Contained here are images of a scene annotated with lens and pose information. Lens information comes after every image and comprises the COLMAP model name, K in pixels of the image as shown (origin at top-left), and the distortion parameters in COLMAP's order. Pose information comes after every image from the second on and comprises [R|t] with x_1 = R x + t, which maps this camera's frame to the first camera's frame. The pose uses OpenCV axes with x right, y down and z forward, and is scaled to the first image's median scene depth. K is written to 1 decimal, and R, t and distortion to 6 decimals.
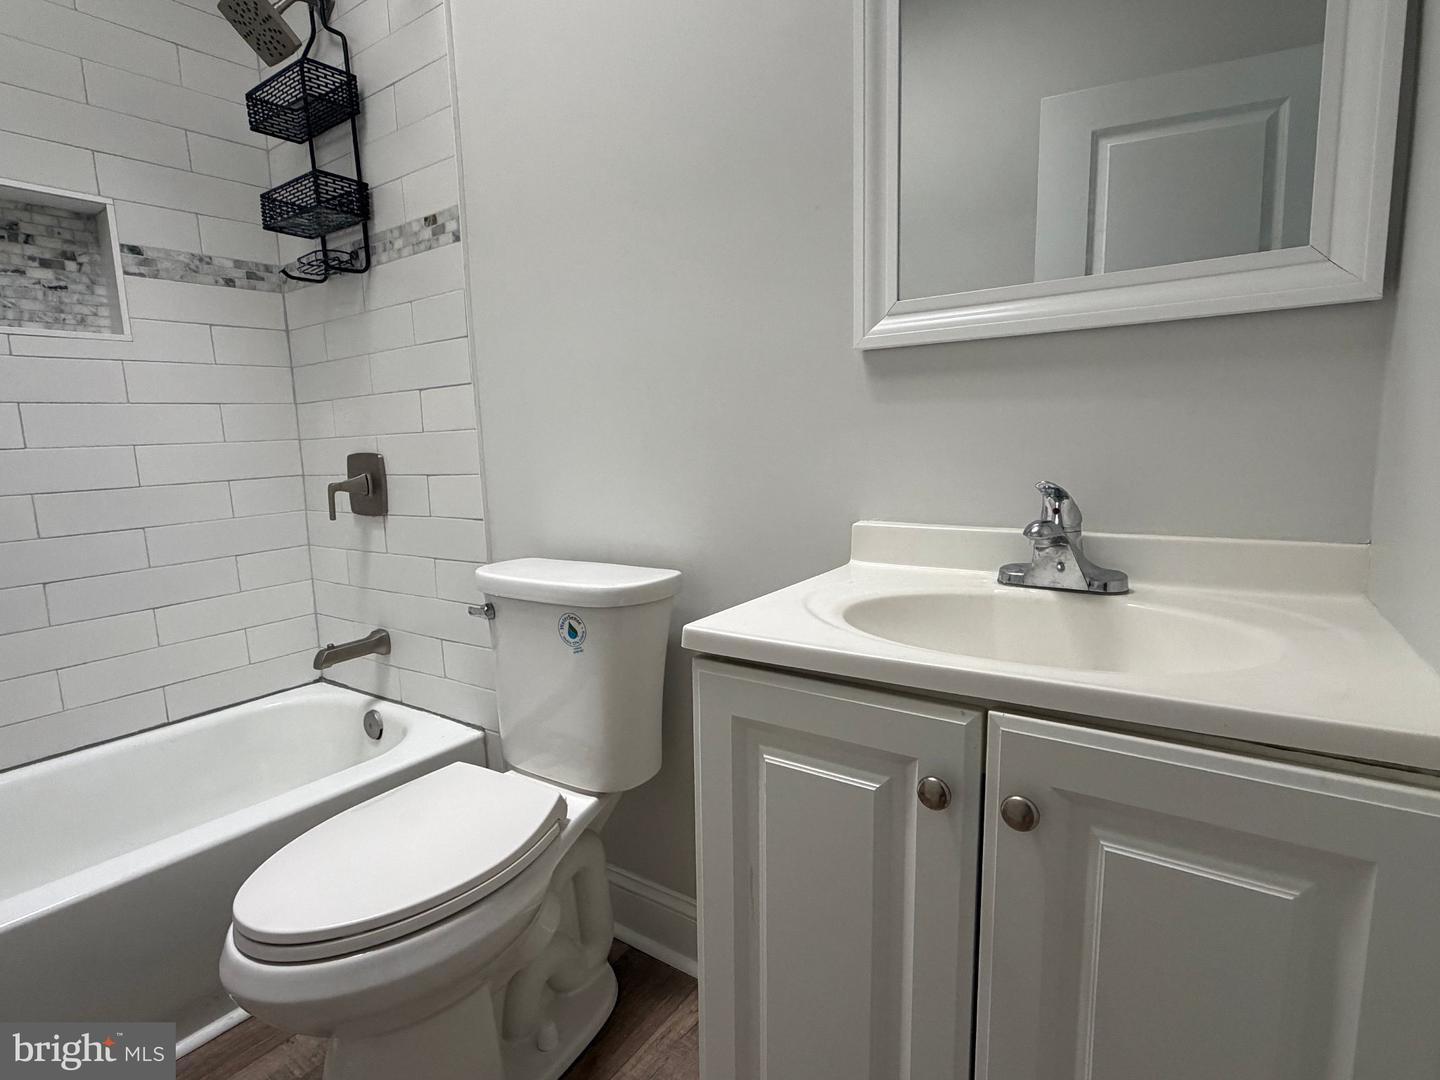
lens RADIAL K [[757.7, 0, 720.0], [0, 757.7, 540.0], [0, 0, 1]] dist [-0.001613, -0.000022]
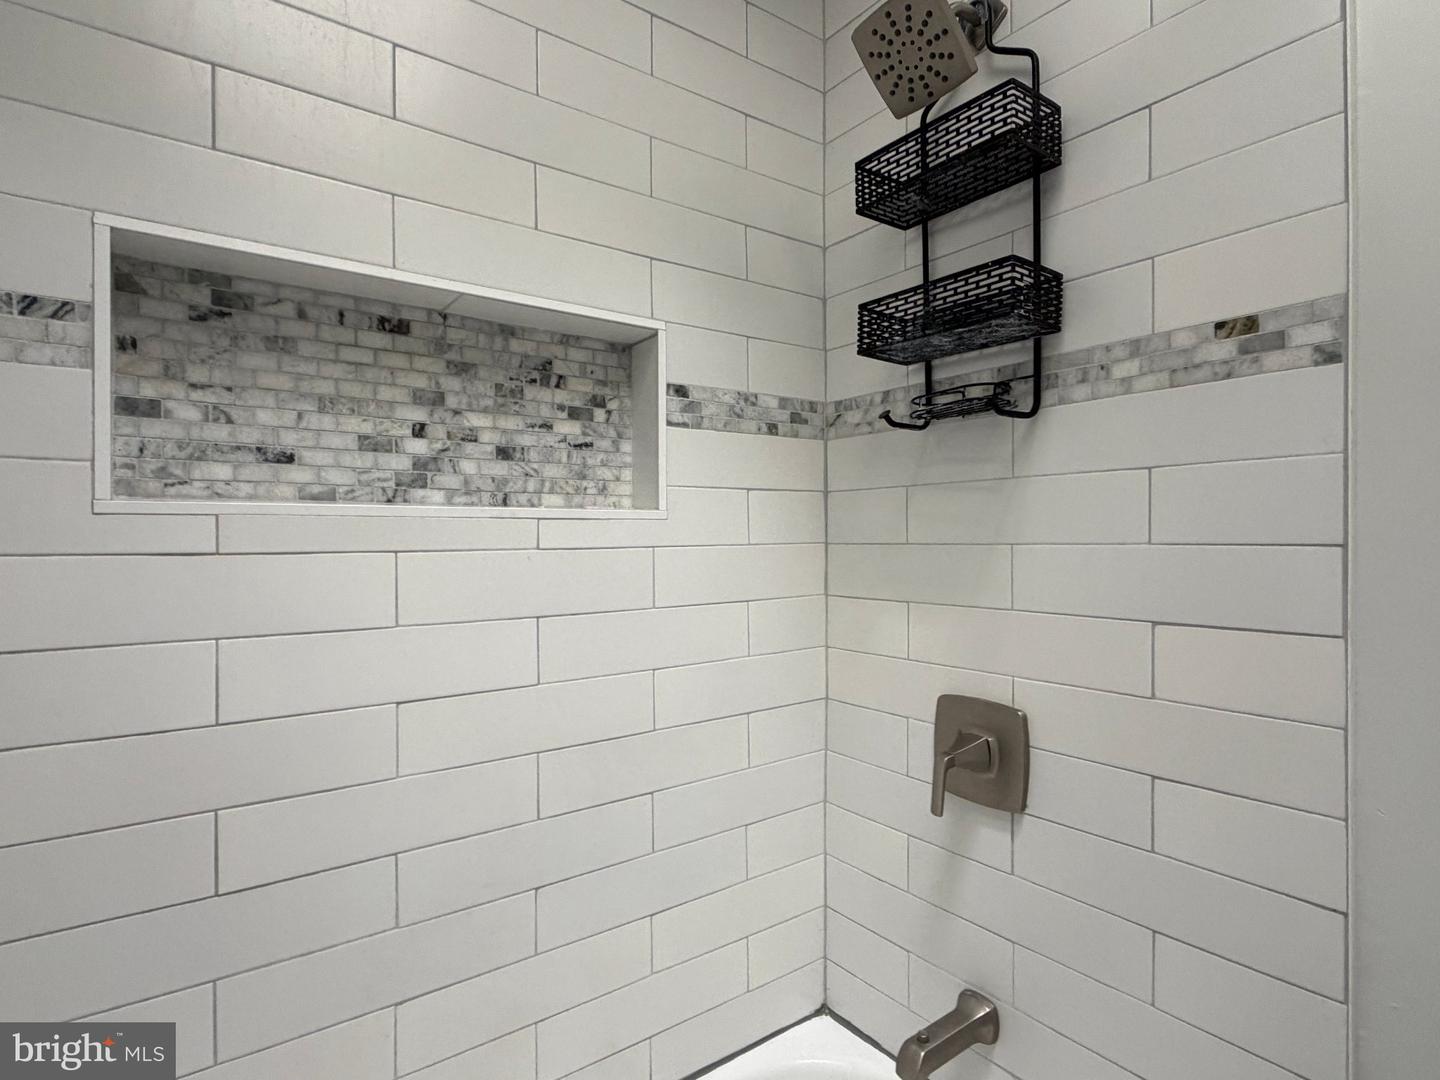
lens RADIAL K [[757.7, 0, 720.0], [0, 757.7, 540.0], [0, 0, 1]] dist [-0.001613, -0.000022]
pose [[0.950319, 0.033129, -0.309510, -0.522841], [-0.071734, 0.990866, -0.114190, -0.170718], [0.302900, 0.130719, 0.944015, 0.370981]]
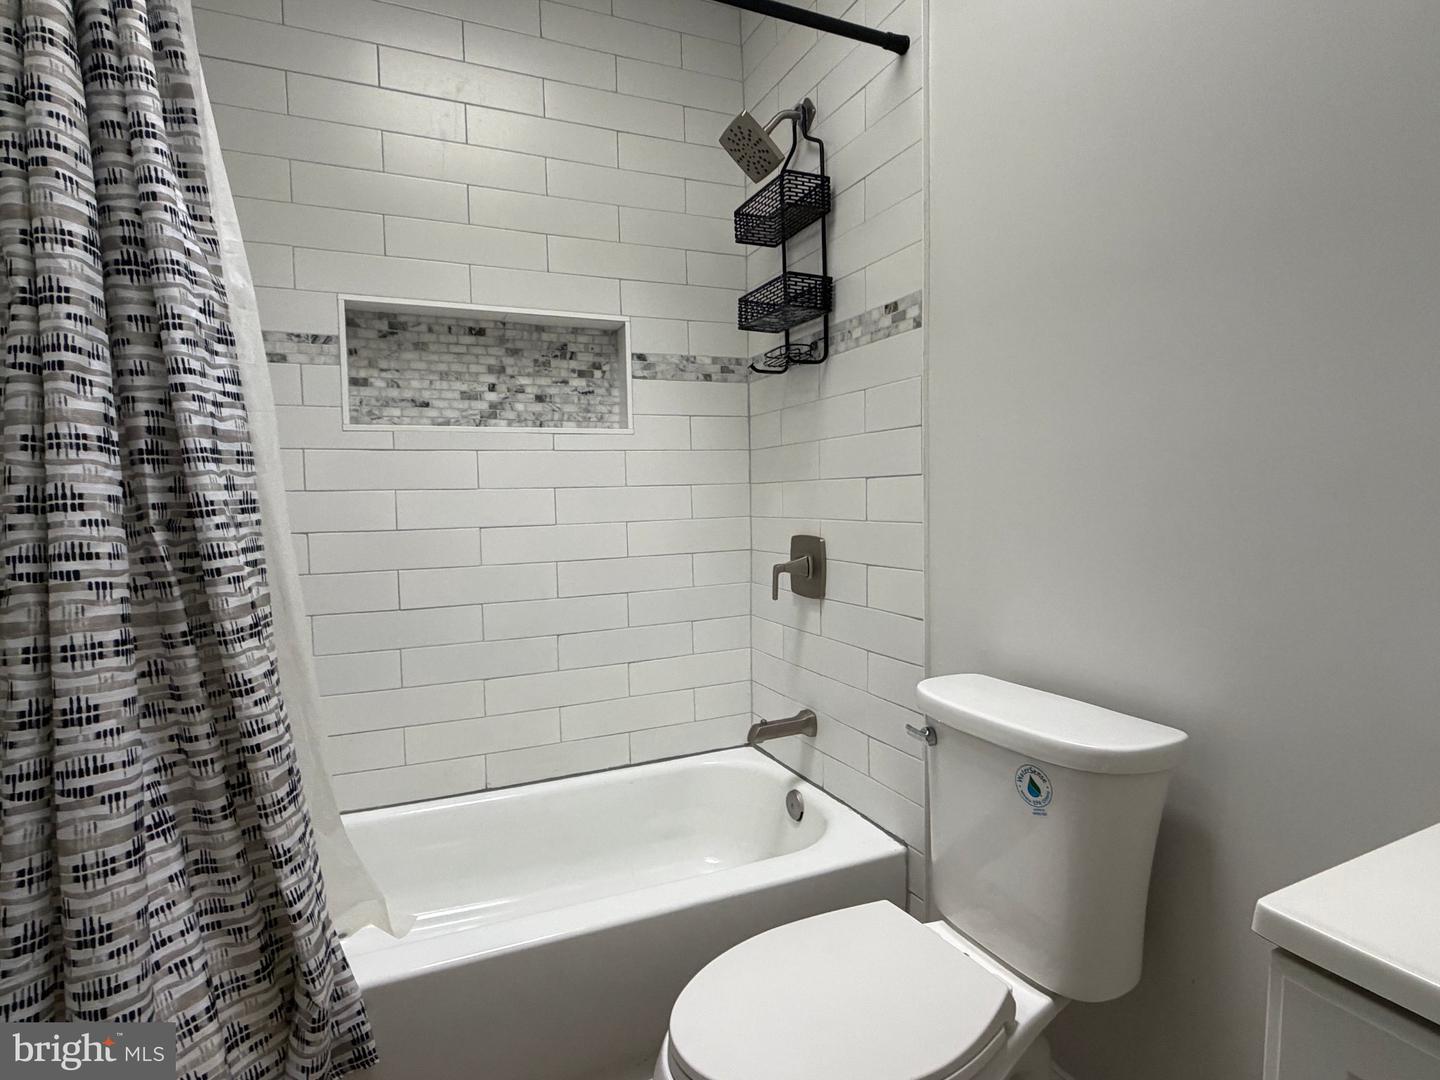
lens RADIAL K [[757.7, 0, 720.0], [0, 757.7, 540.0], [0, 0, 1]] dist [-0.001613, -0.000022]
pose [[0.862945, 0.048920, -0.502923, -0.063342], [-0.079223, 0.996092, -0.039044, -0.064878], [0.499048, 0.073535, 0.863449, 0.067090]]
